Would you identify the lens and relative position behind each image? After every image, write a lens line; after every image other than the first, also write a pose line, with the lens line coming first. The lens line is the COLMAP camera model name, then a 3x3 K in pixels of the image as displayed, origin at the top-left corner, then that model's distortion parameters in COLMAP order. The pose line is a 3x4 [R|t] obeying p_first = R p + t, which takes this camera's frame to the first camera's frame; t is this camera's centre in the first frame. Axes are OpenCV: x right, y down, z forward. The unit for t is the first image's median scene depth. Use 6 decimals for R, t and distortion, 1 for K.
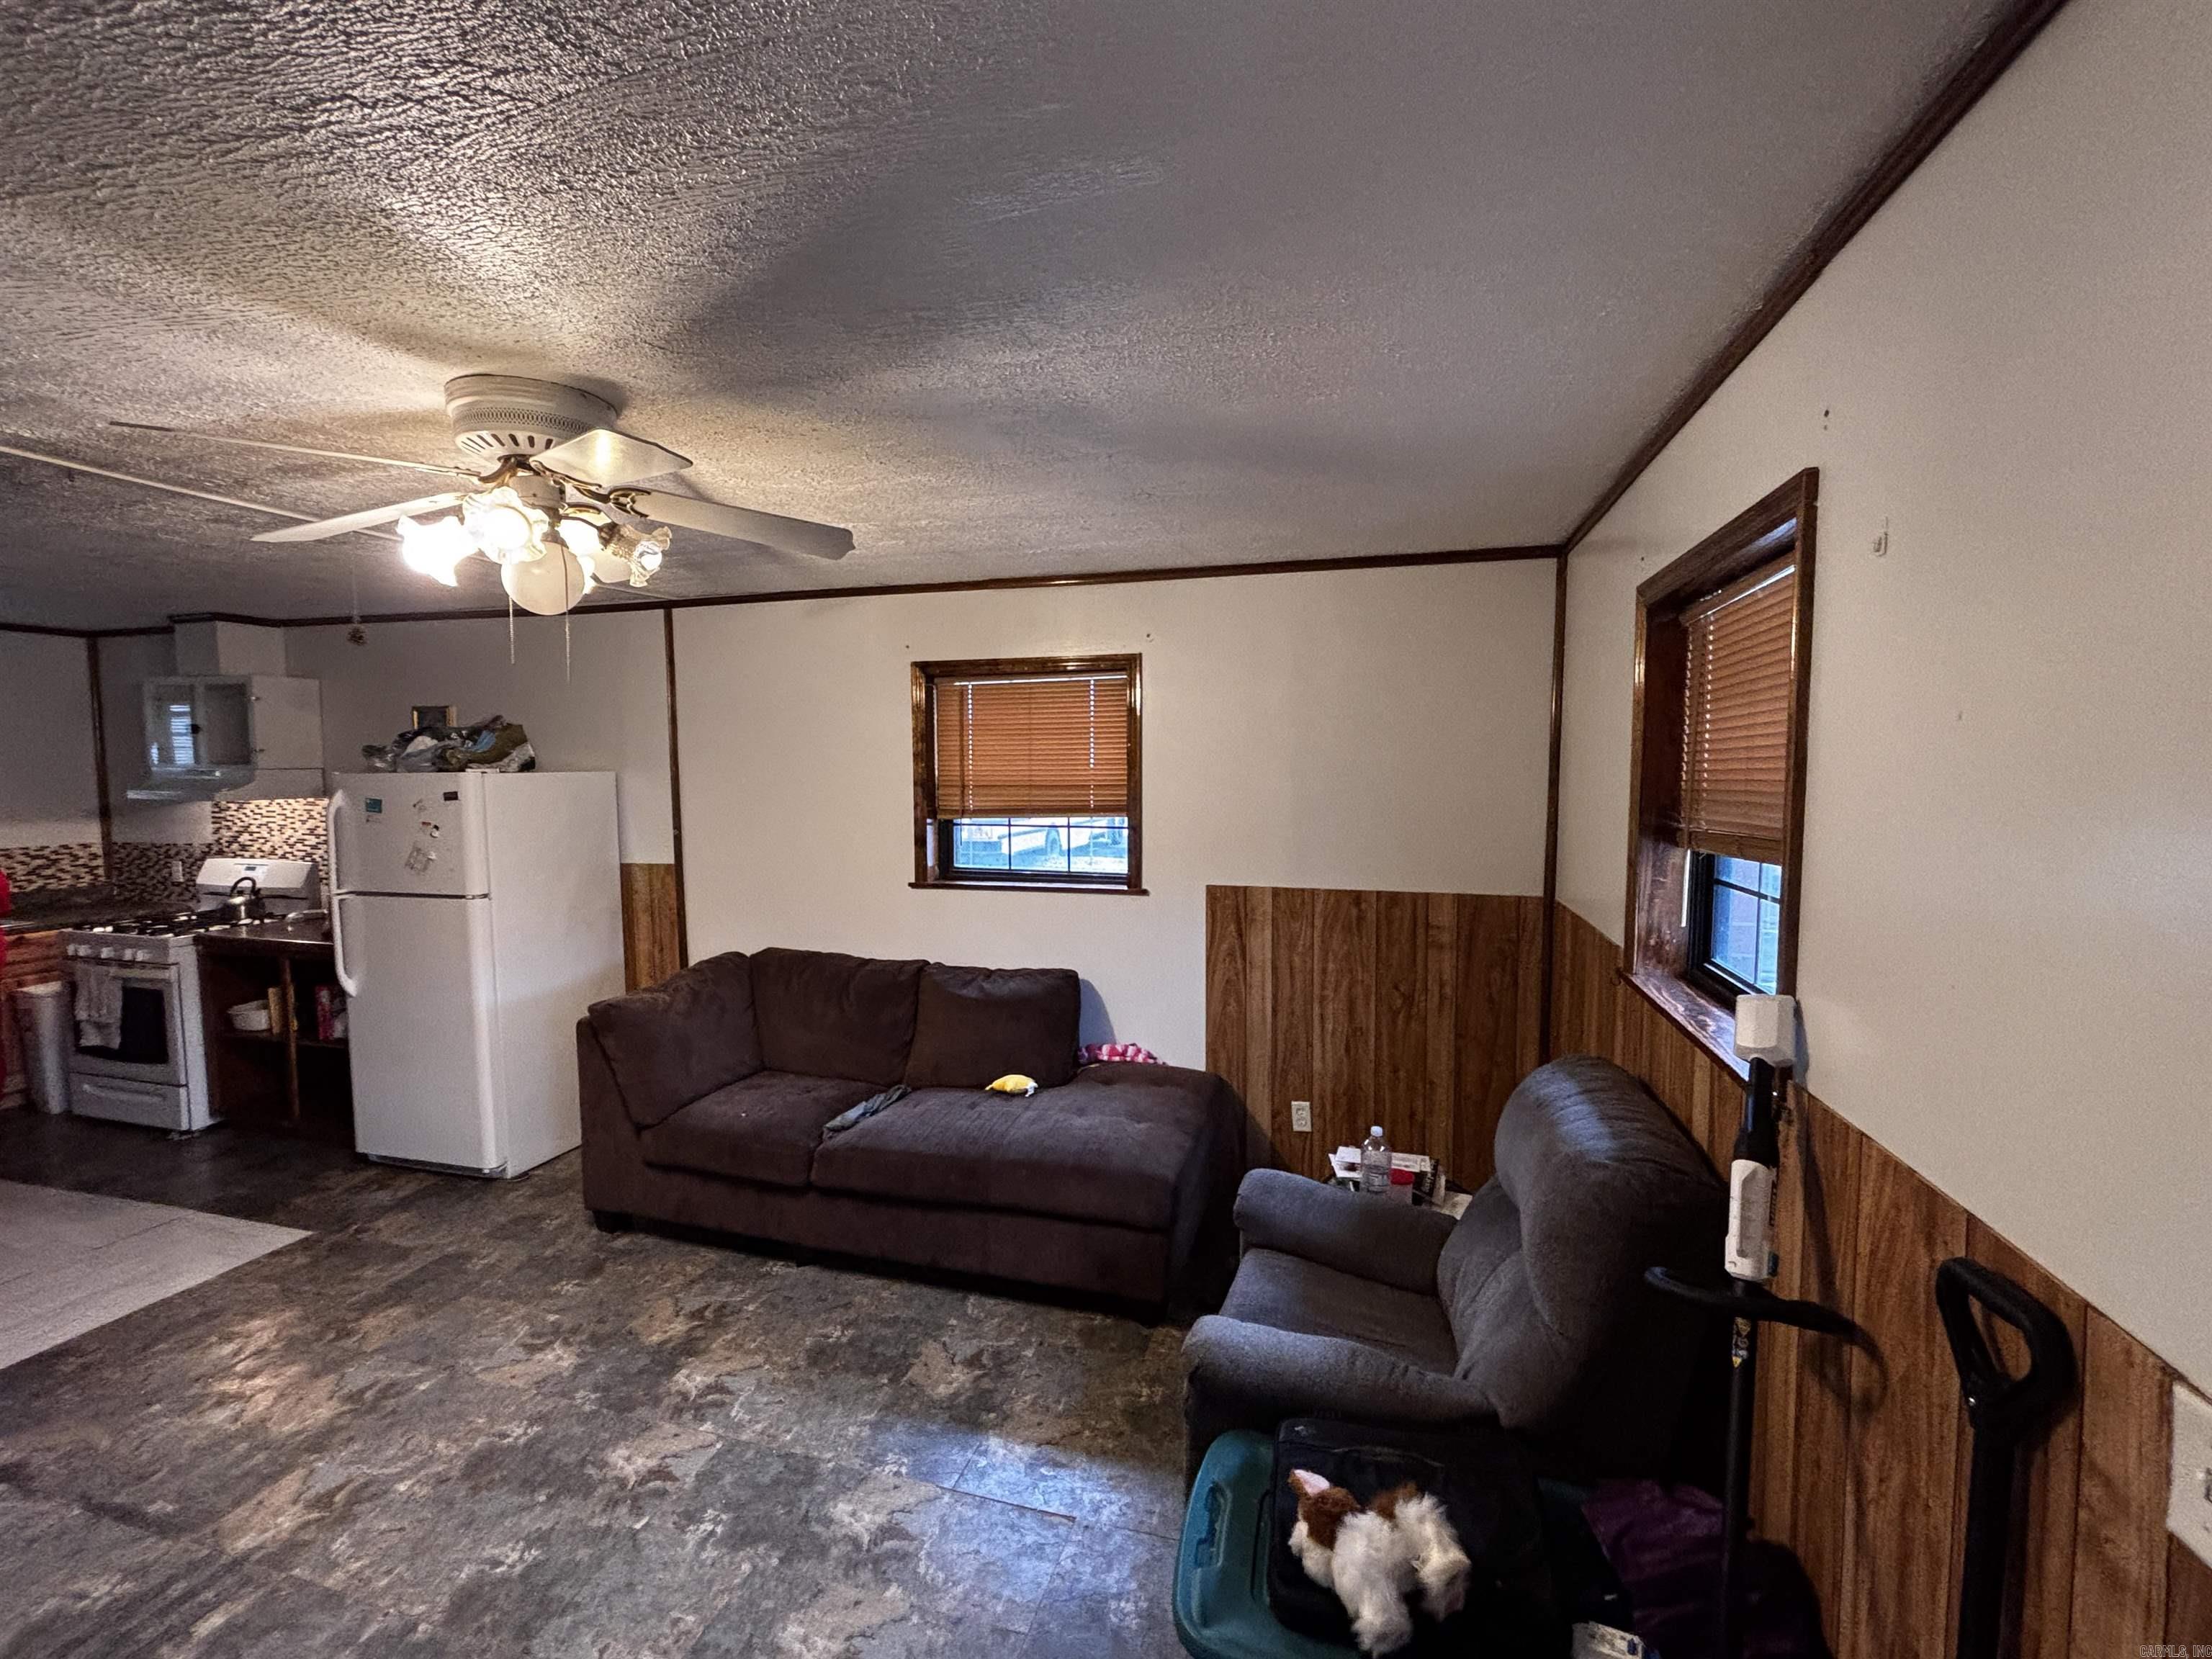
lens RADIAL K [[940.0, 0, 1114.2], [0, 940.0, 821.1], [0, 0, 1]] dist [-0.005026, -0.000437]
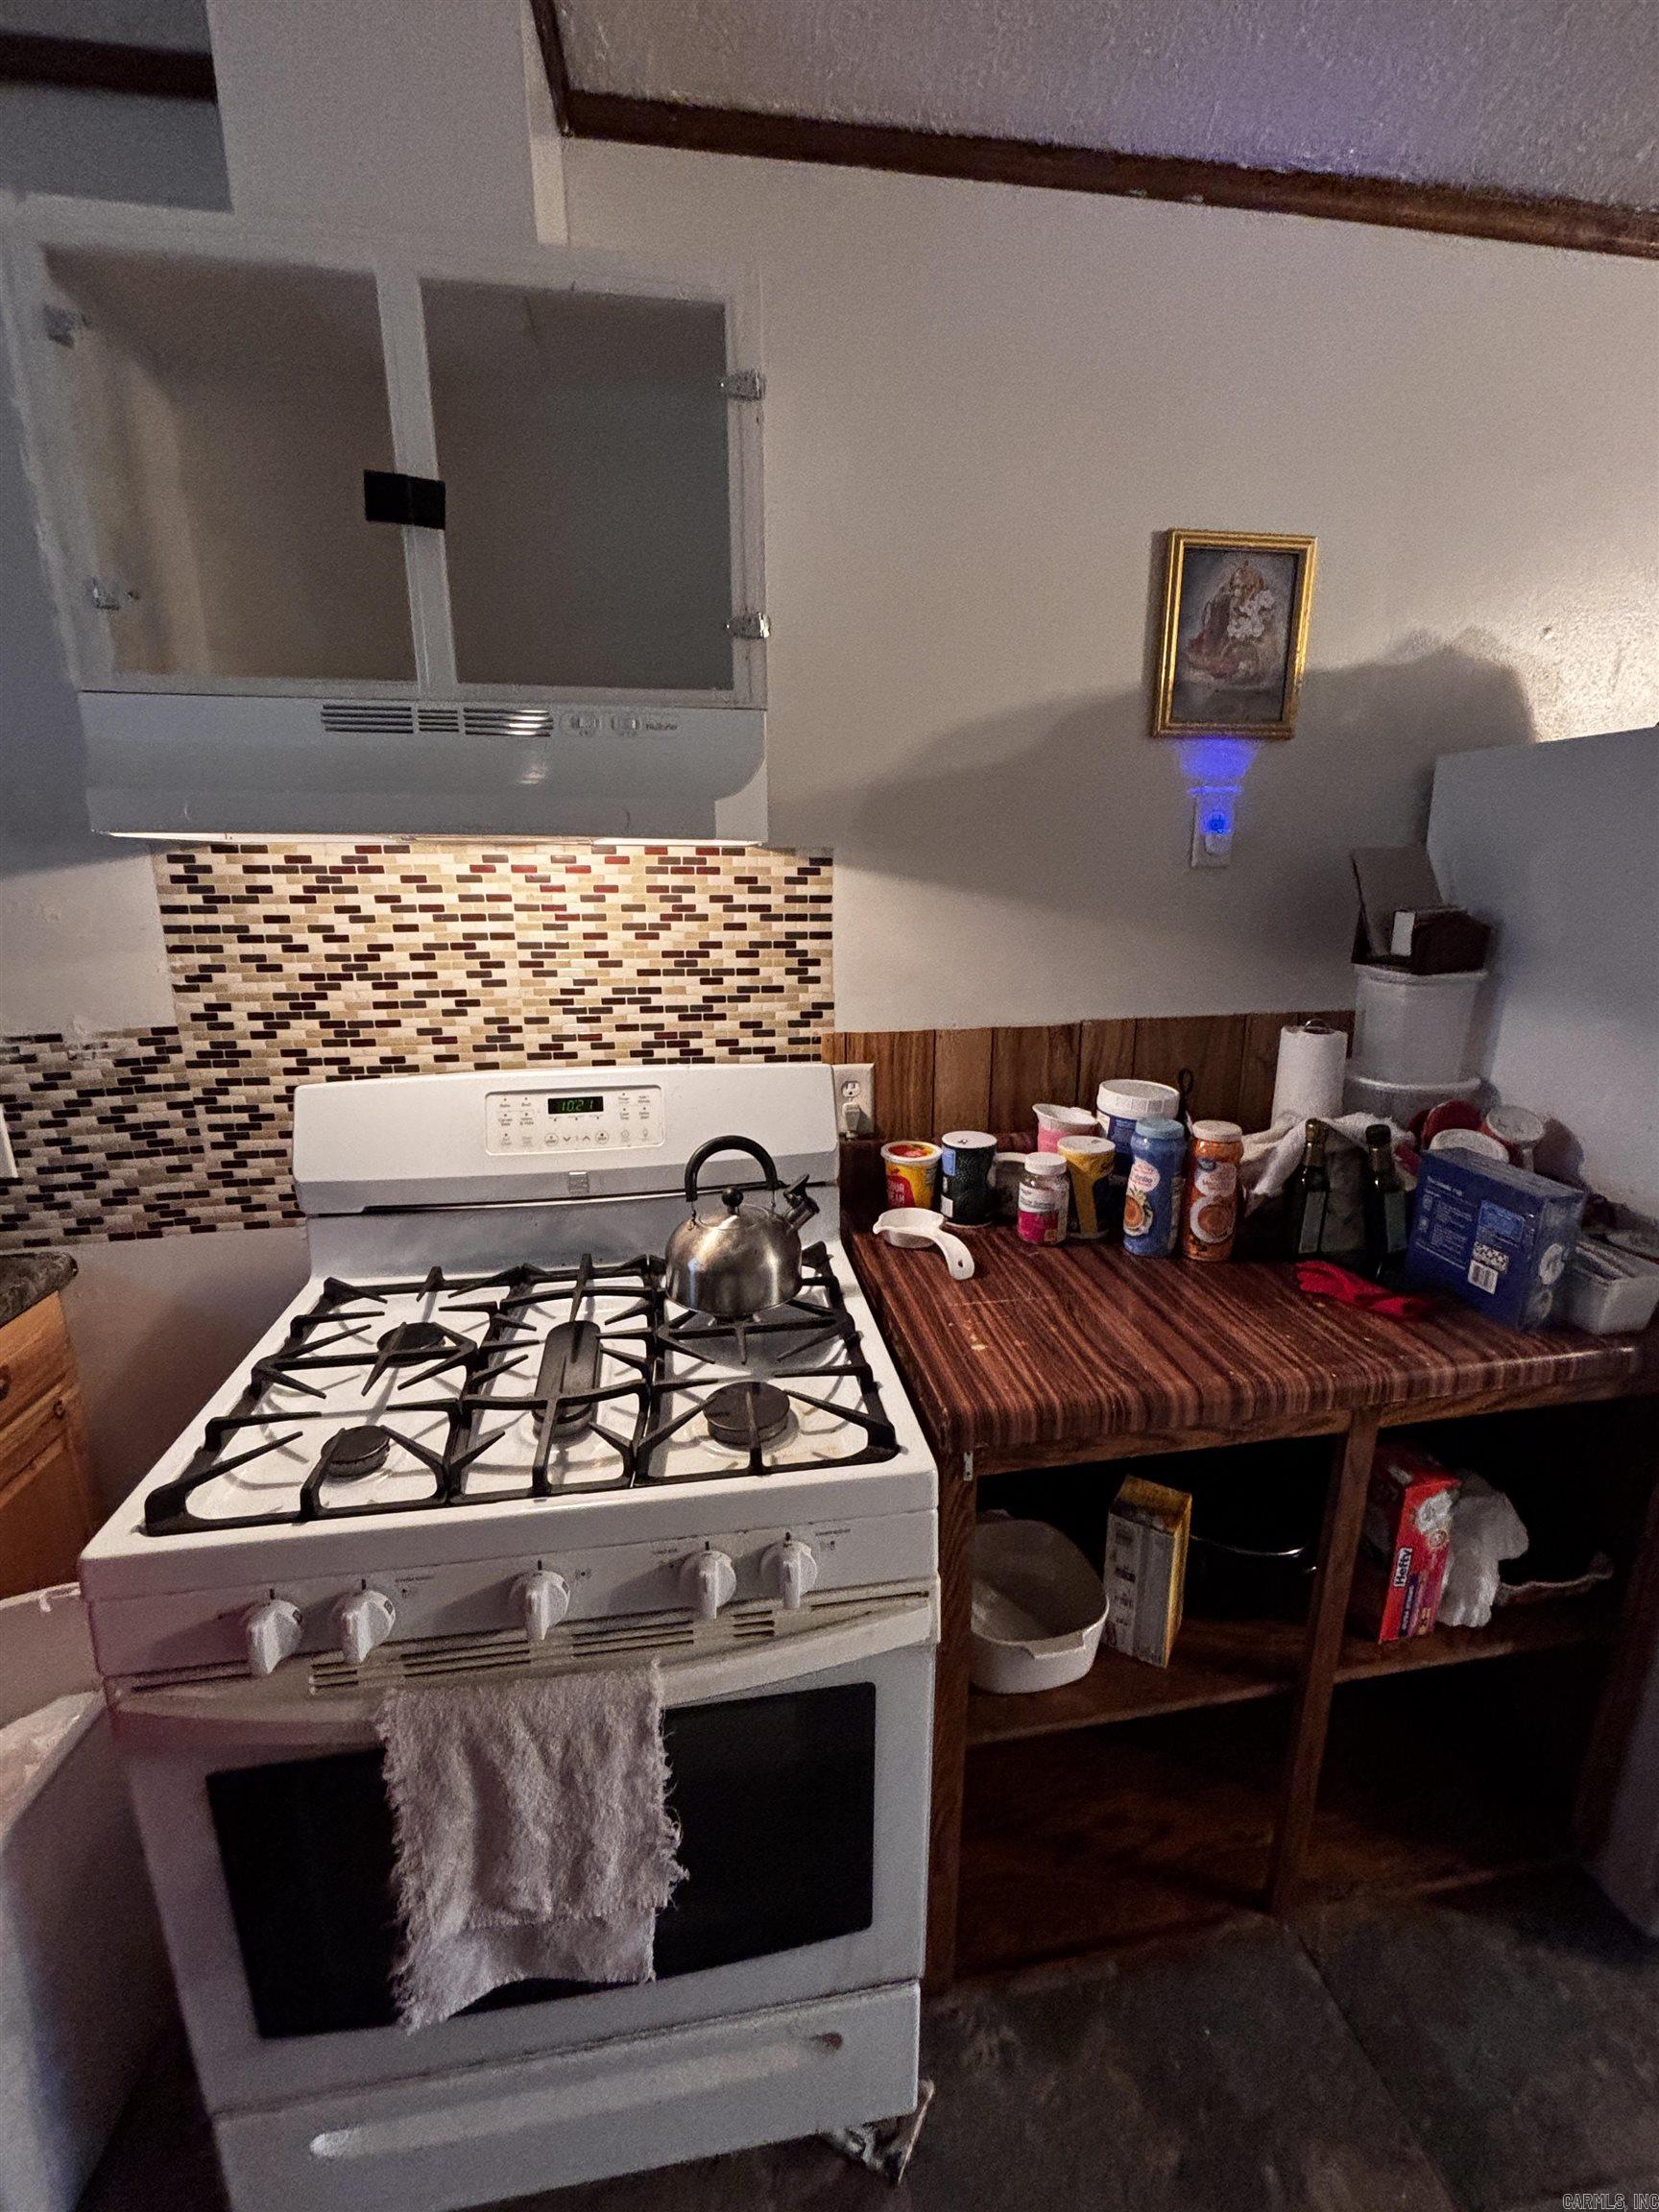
lens RADIAL K [[920.5, 0, 866.1], [0, 920.5, 1111.7], [0, 0, 1]] dist [-0.002161, -0.018893]
pose [[0.903840, -0.107073, 0.414256, -1.628650], [0.032346, 0.982510, 0.183377, 0.010500], [-0.426646, -0.152344, 0.891496, 1.225048]]
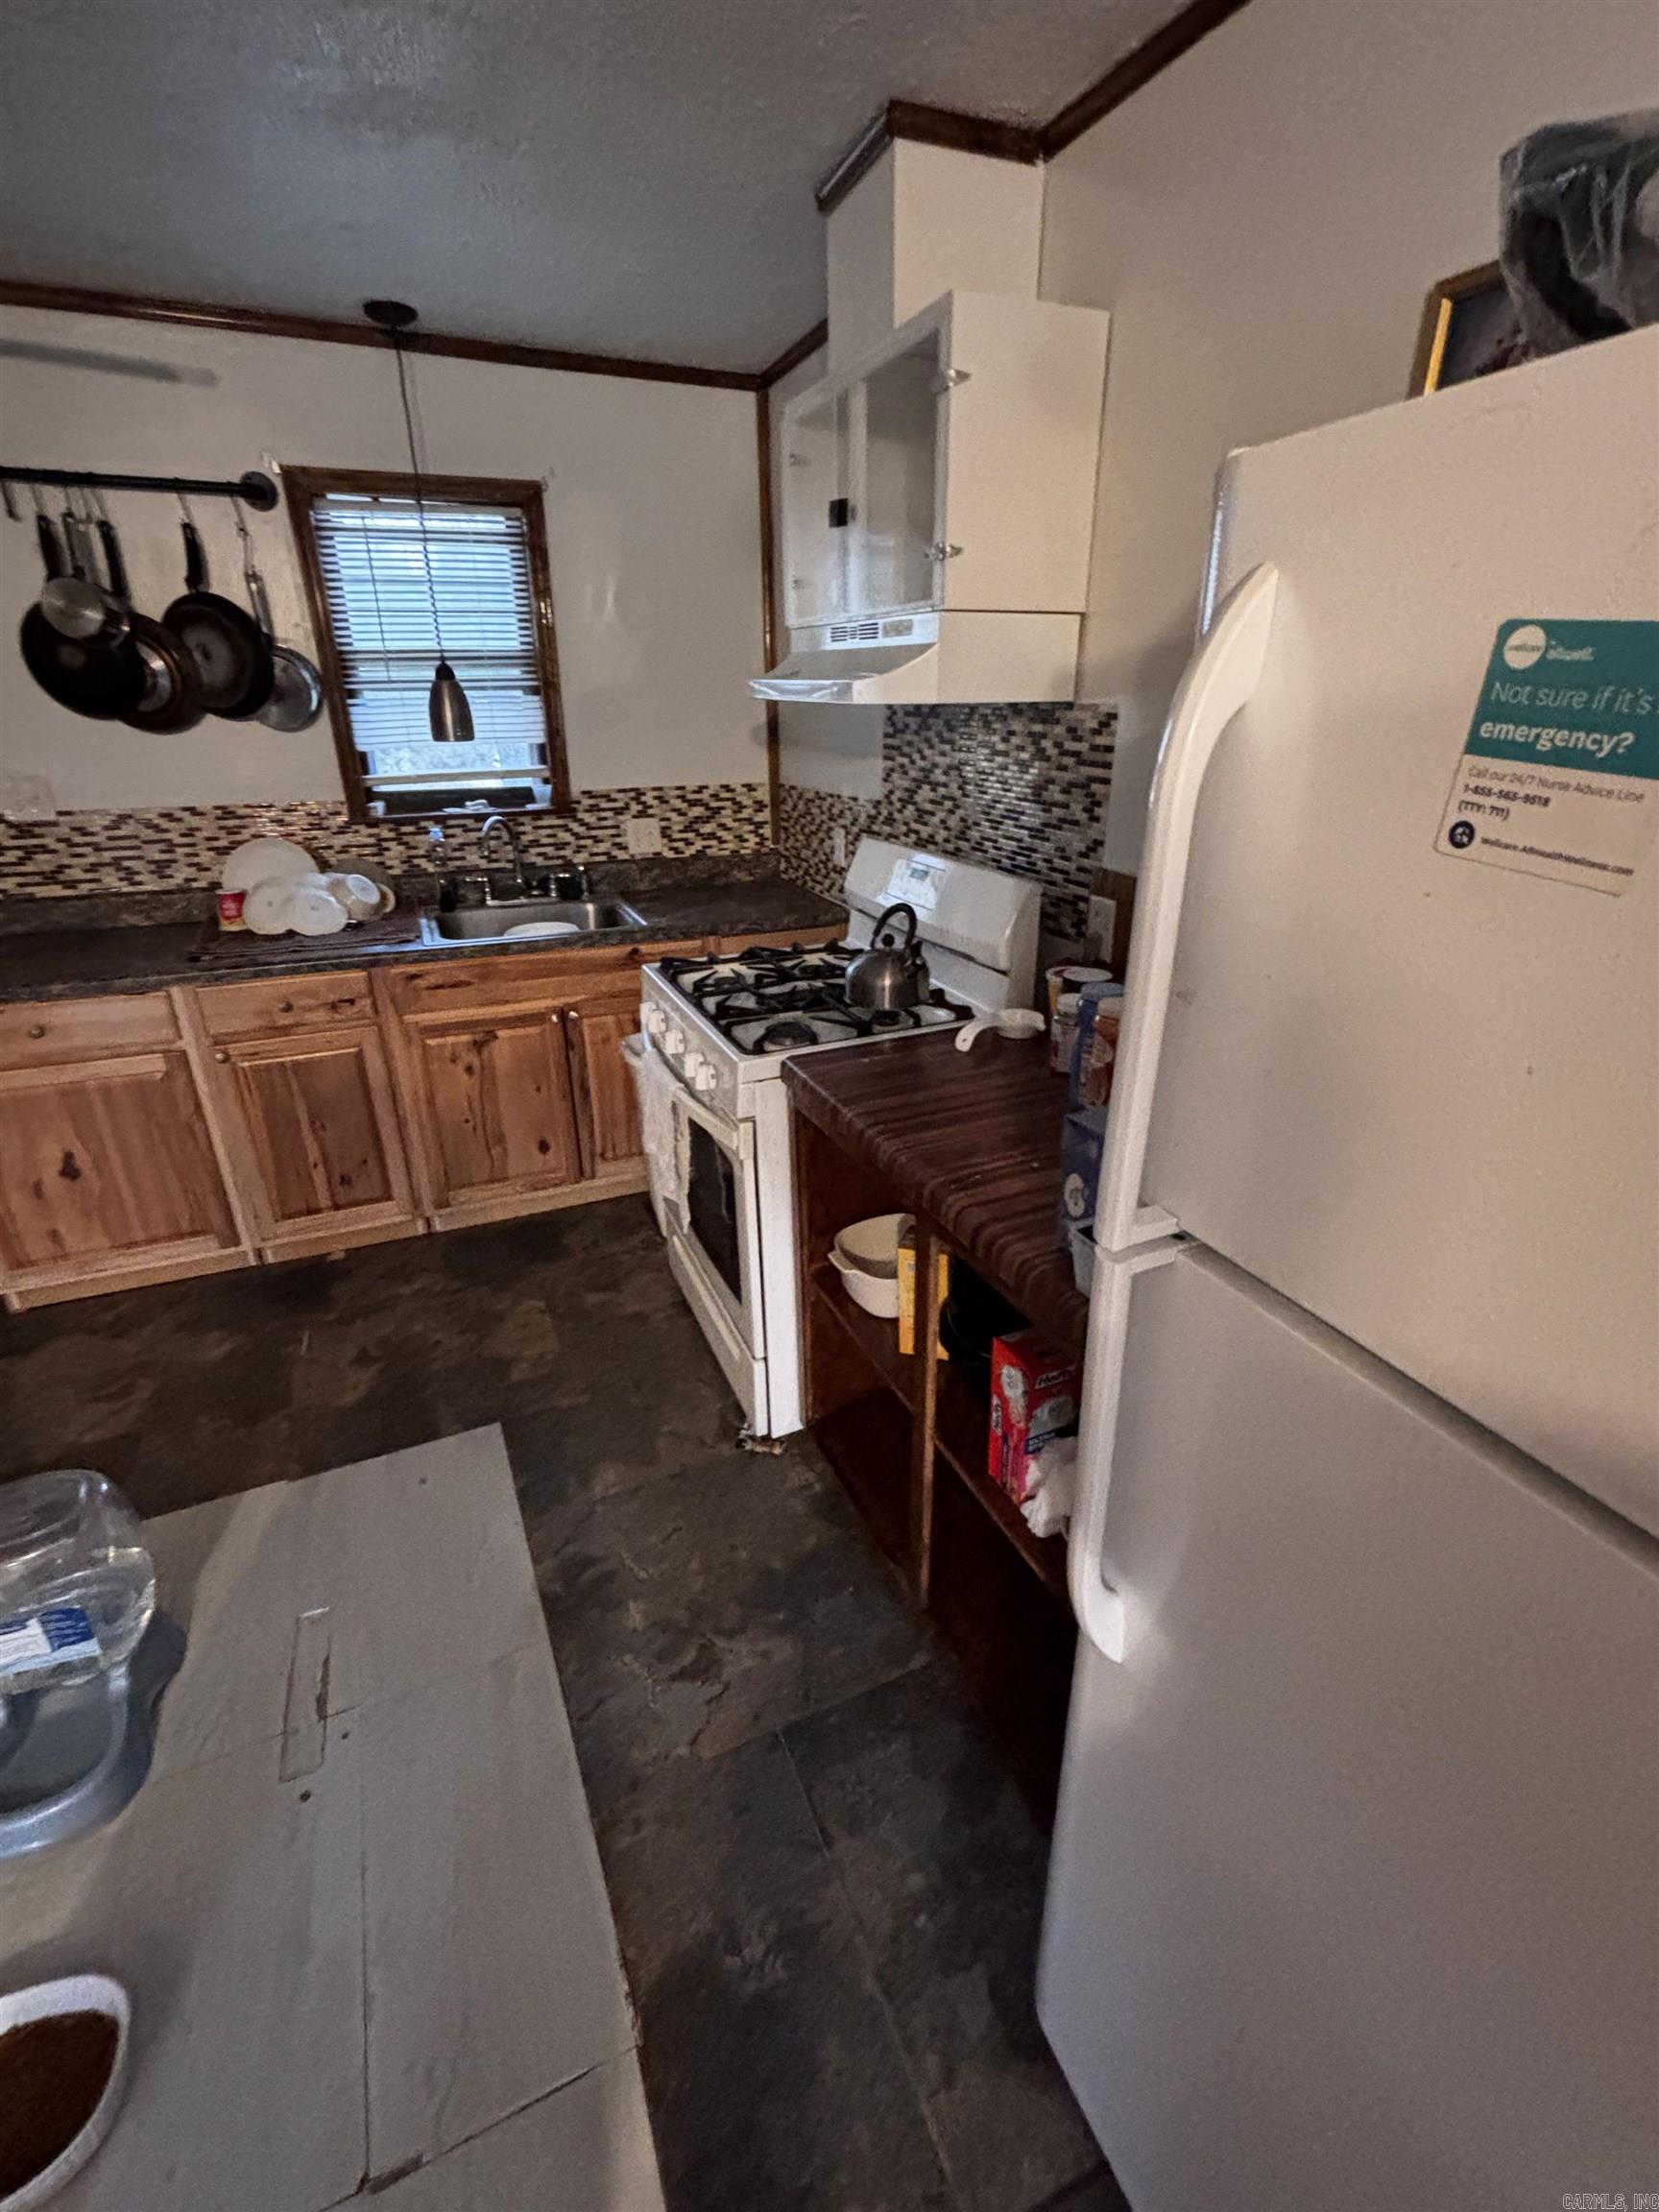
lens RADIAL K [[958.6, 0, 839.0], [0, 958.6, 1106.0], [0, 0, 1]] dist [-0.004110, -0.000434]
pose [[0.626570, 0.303514, -0.717836, -1.002353], [-0.044287, 0.933430, 0.356014, -0.010467], [0.778106, -0.191277, 0.598302, 1.156362]]
